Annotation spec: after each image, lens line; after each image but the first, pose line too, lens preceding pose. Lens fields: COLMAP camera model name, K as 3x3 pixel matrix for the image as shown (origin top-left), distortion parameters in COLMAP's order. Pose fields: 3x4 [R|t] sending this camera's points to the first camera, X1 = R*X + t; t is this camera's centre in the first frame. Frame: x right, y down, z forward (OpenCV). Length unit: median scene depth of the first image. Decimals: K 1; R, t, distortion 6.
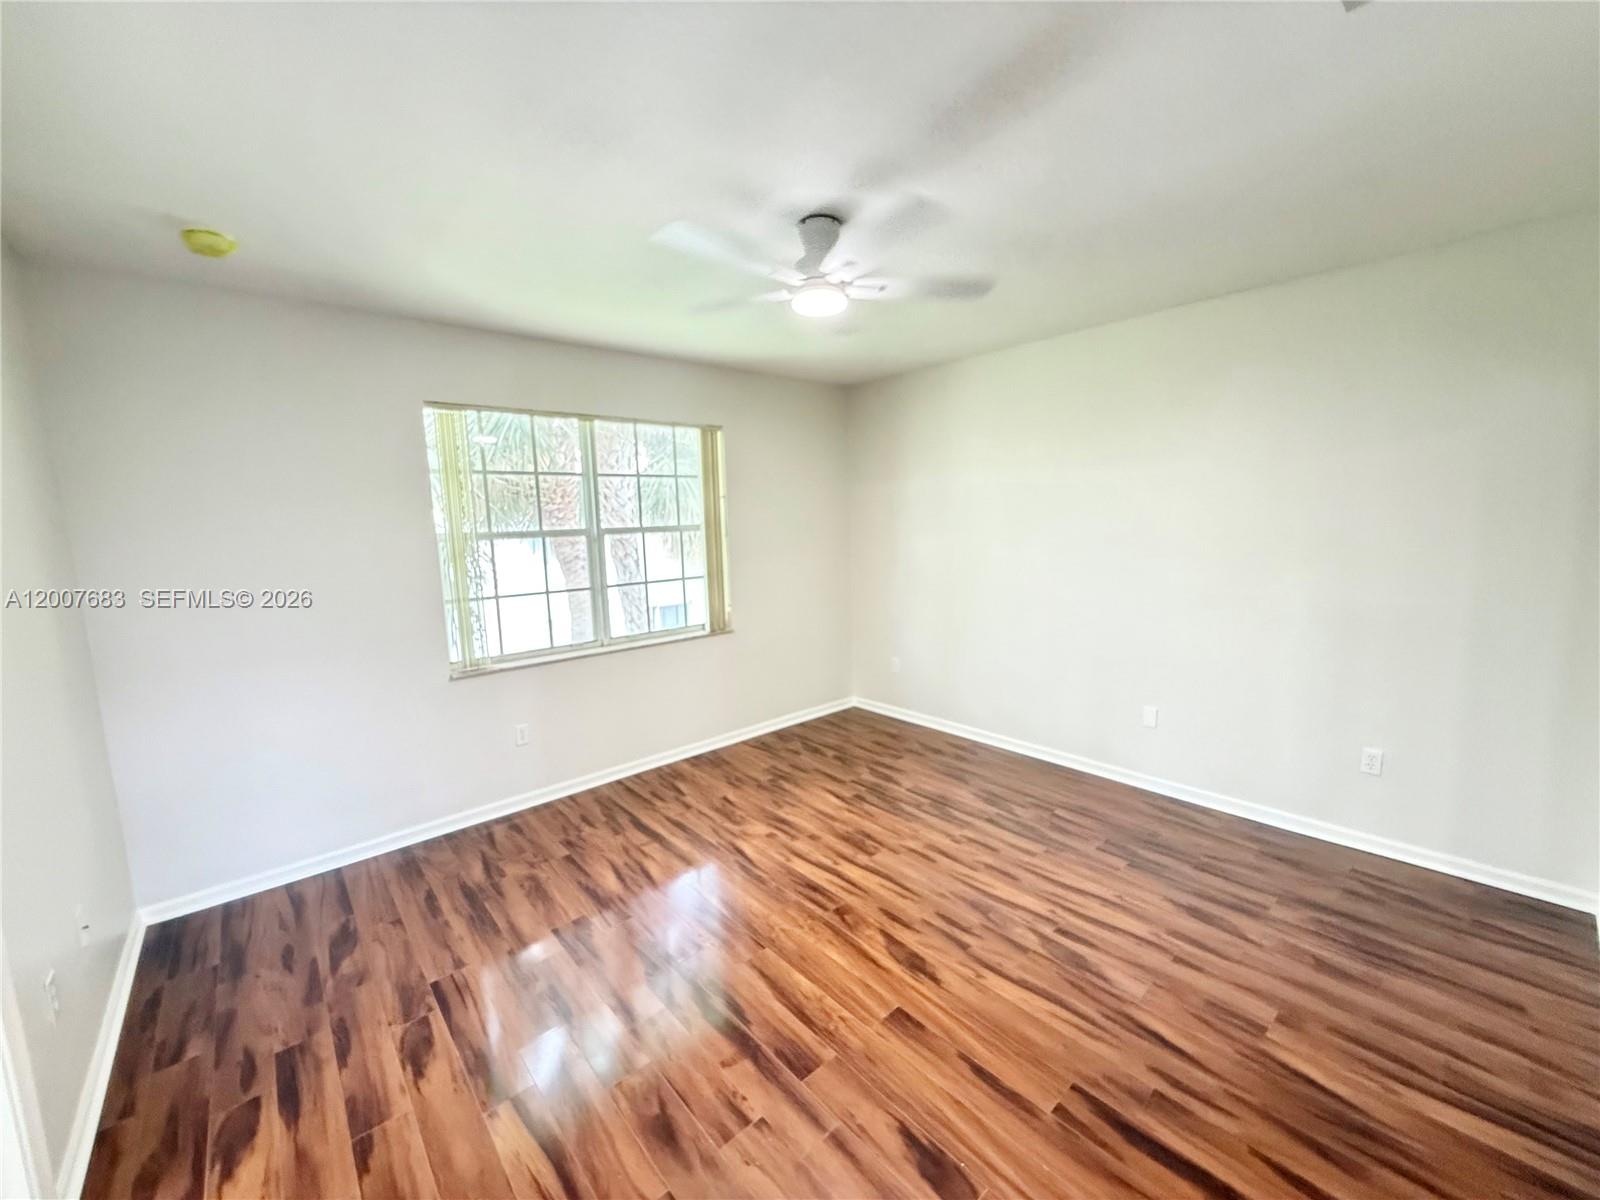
lens RADIAL K [[635.5, 0, 794.8], [0, 635.5, 600.0], [0, 0, 1]] dist [0.000662, -0.000019]
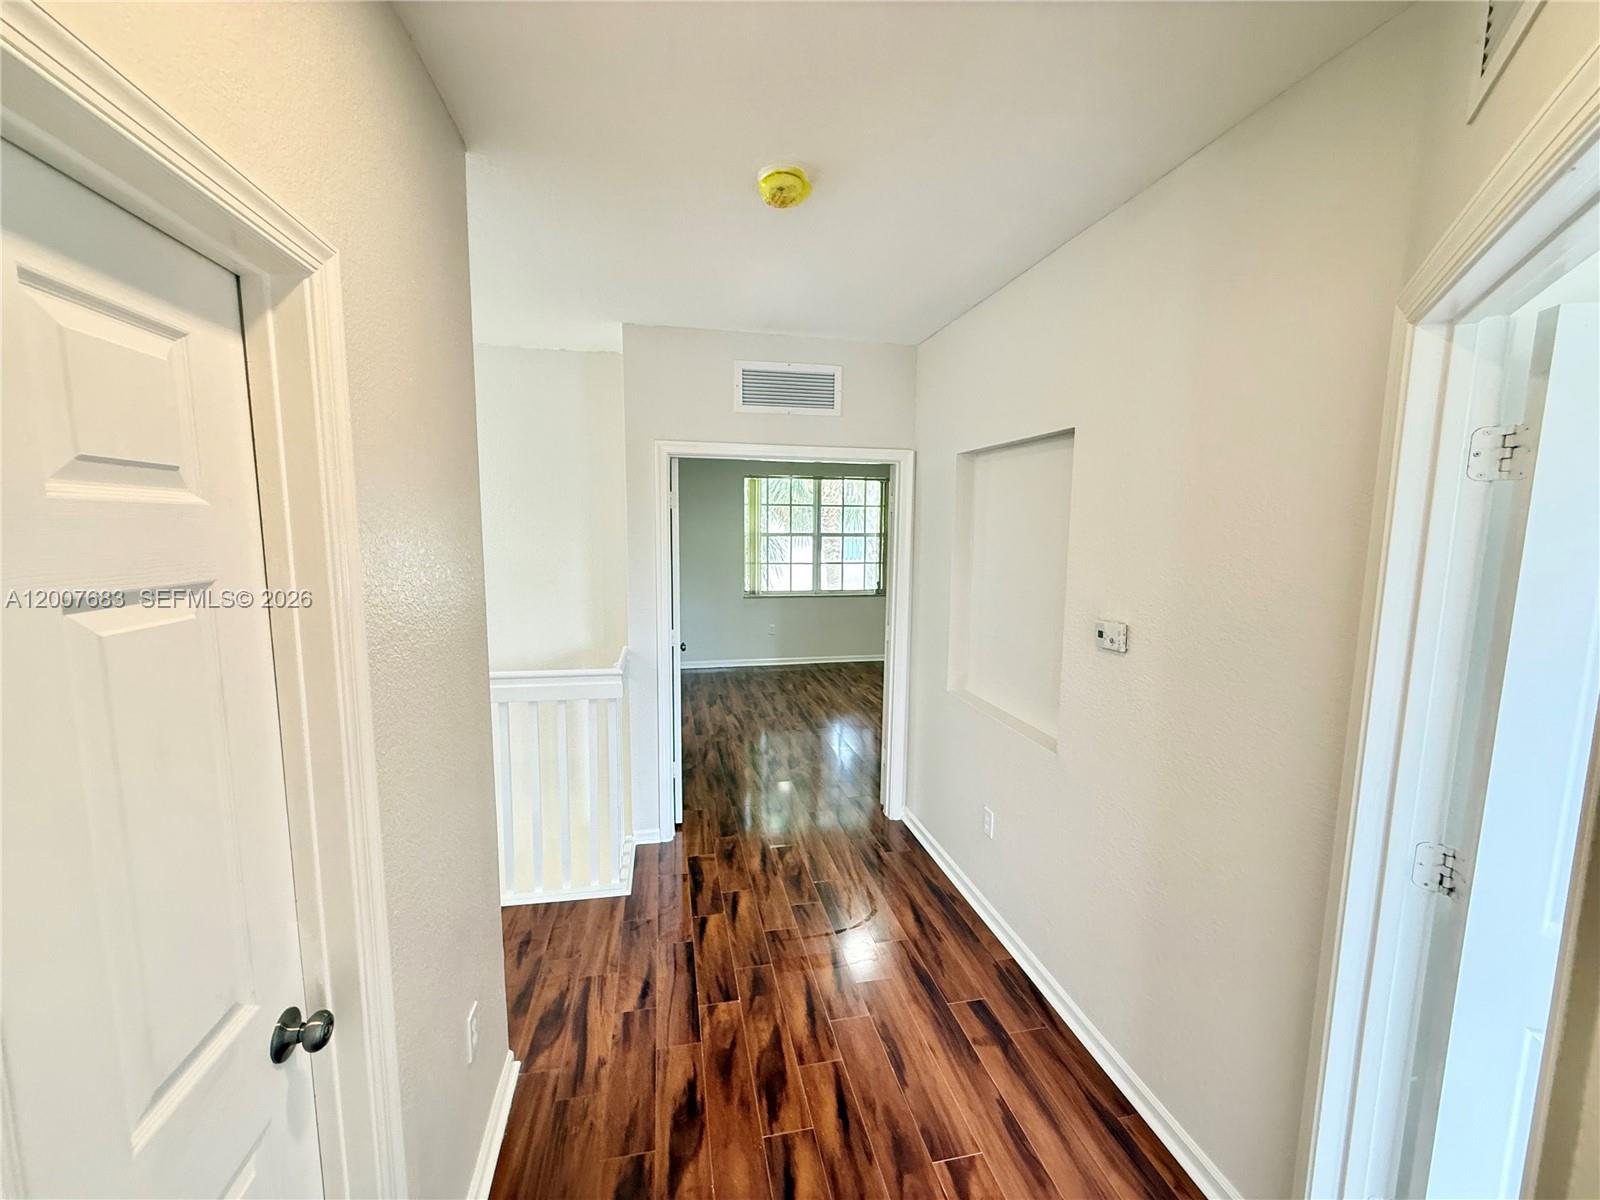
lens RADIAL K [[650.6, 0, 791.4], [0, 650.6, 604.6], [0, 0, 1]] dist [-0.001129, -0.000278]
pose [[0.870067, 0.096565, -0.483383, 0.812679], [-0.096948, 0.994994, 0.024265, 0.088460], [0.483306, 0.025751, 0.875073, -1.051004]]
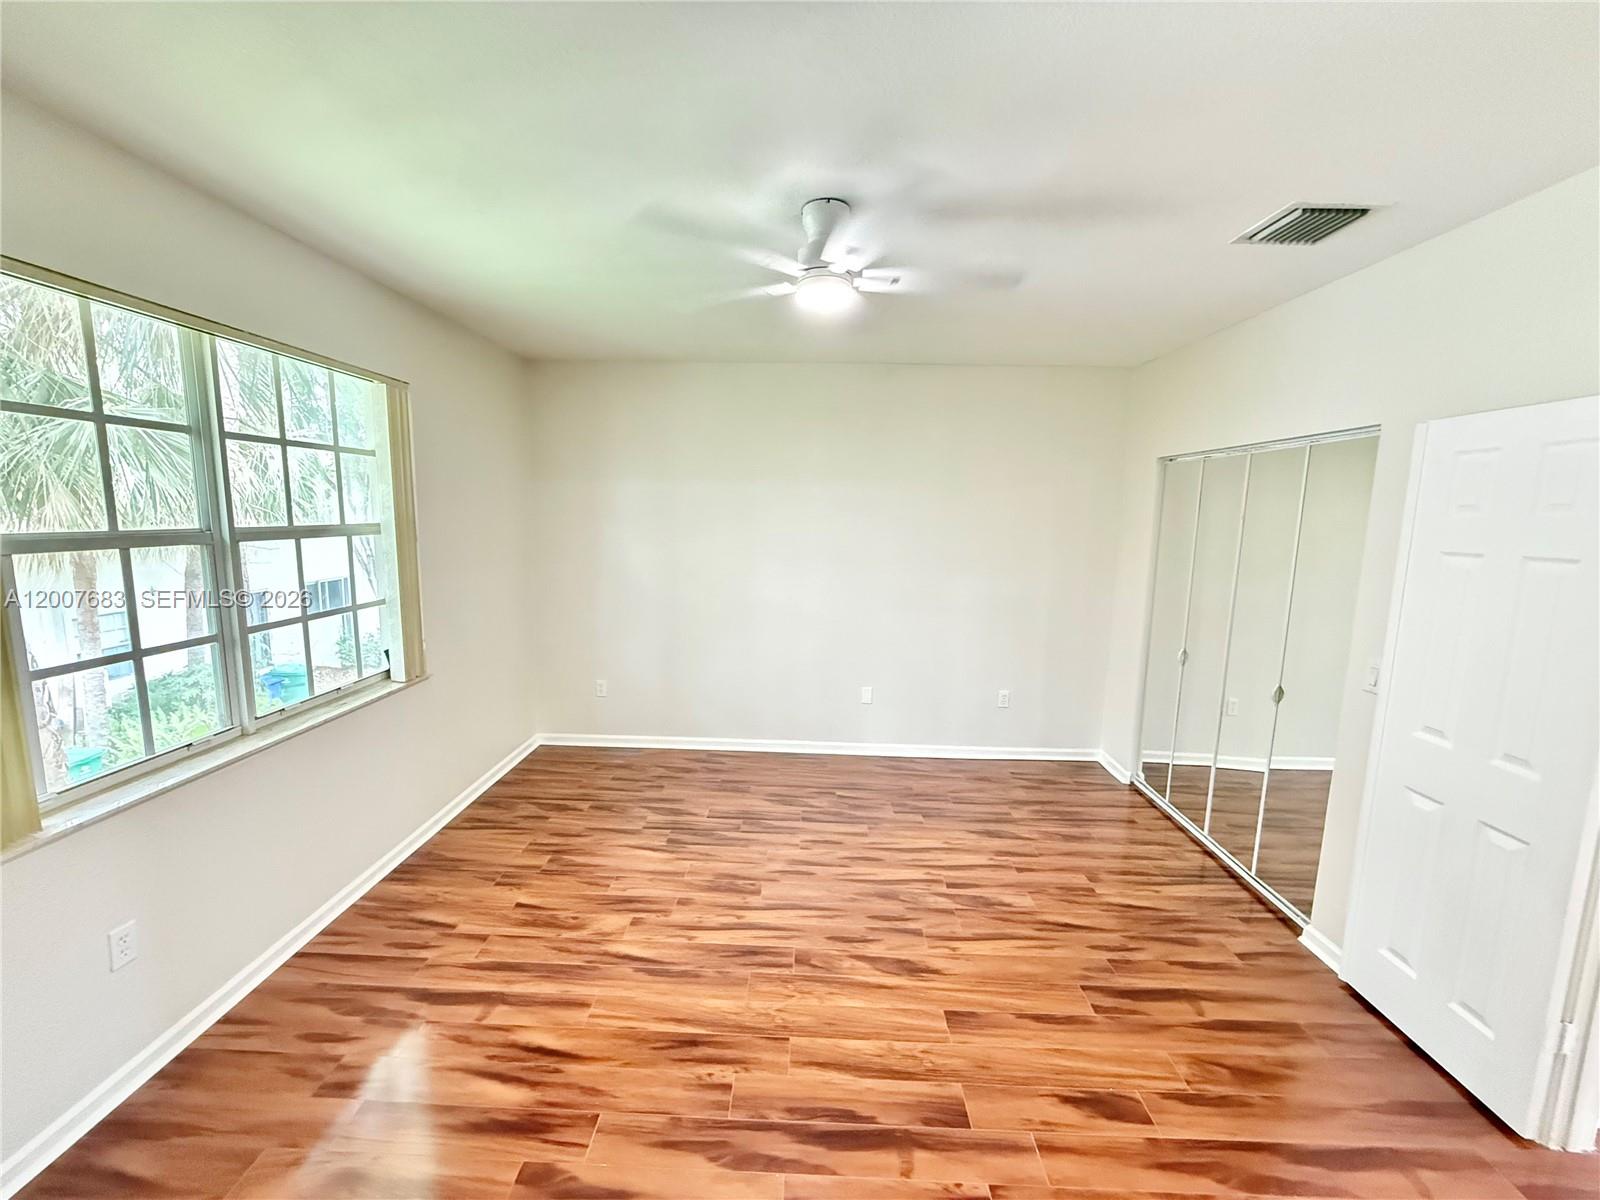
lens RADIAL K [[637.5, 0, 796.4], [0, 637.5, 603.5], [0, 0, 1]] dist [-0.001383, 0.000004]
pose [[0.672665, -0.063255, 0.737238, -0.526624], [0.055547, 0.997845, 0.034933, -0.053429], [-0.737859, 0.017453, 0.674729, 0.337381]]
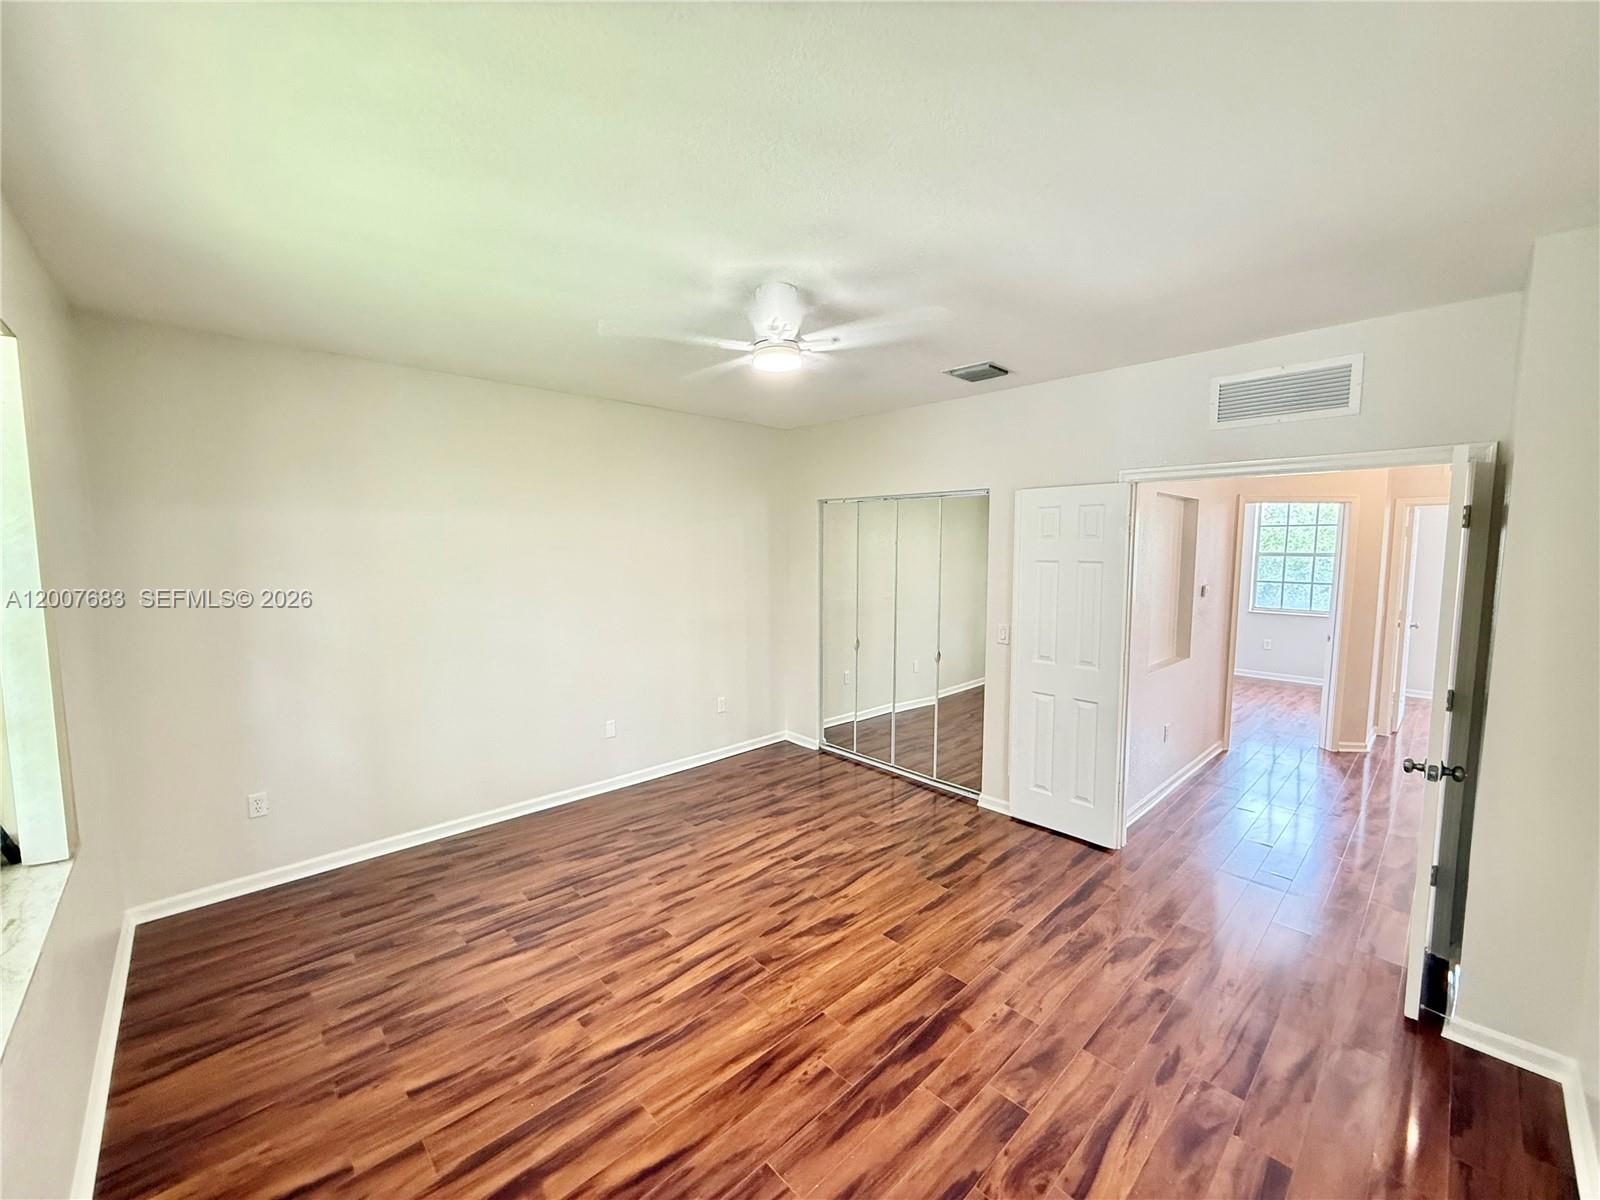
lens RADIAL K [[635.5, 0, 794.8], [0, 635.5, 600.0], [0, 0, 1]] dist [0.000662, -0.000019]
pose [[-0.045194, -0.058718, 0.997251, -0.802828], [0.128578, 0.989626, 0.064096, -0.113438], [-0.990669, 0.131121, -0.037175, 0.829077]]
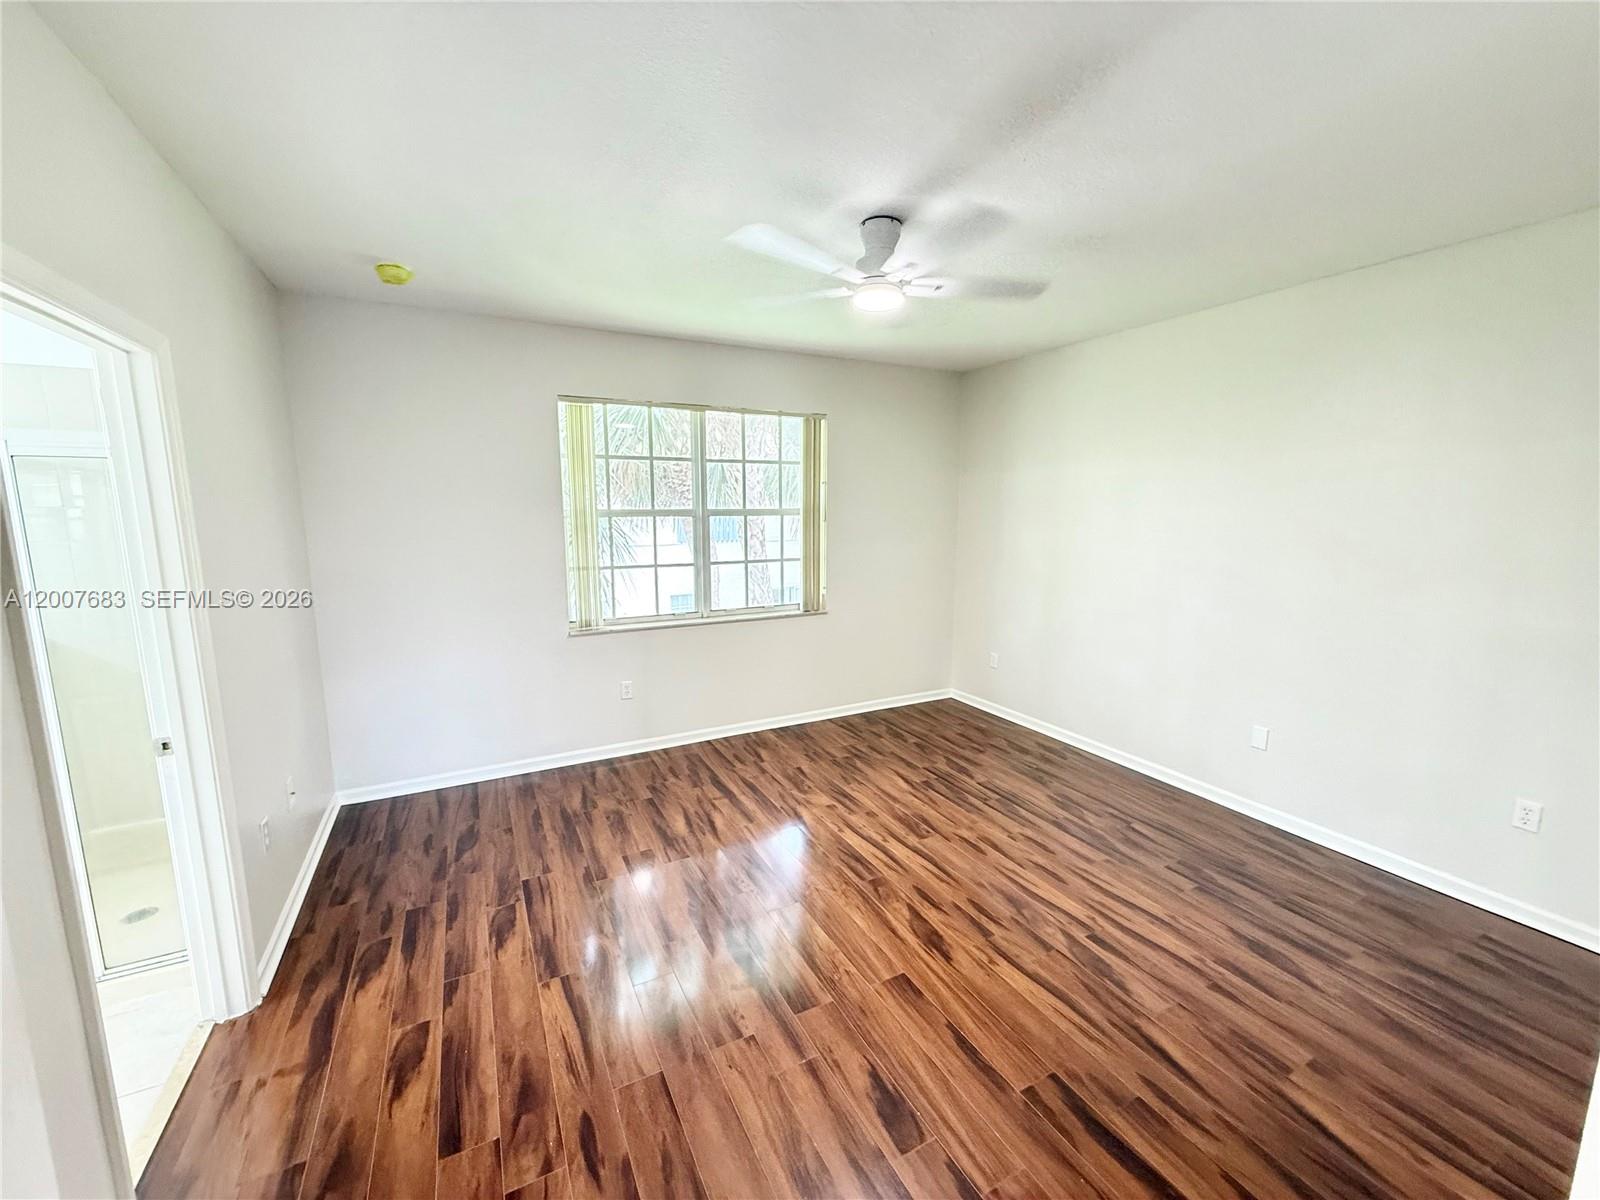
lens RADIAL K [[642.8, 0, 792.4], [0, 642.8, 599.9], [0, 0, 1]] dist [0.000250, -0.000047]
pose [[0.970876, 0.064128, -0.230842, 0.138802], [-0.059177, 0.997846, 0.028314, 0.001969], [0.232160, -0.013829, 0.972579, -0.052342]]
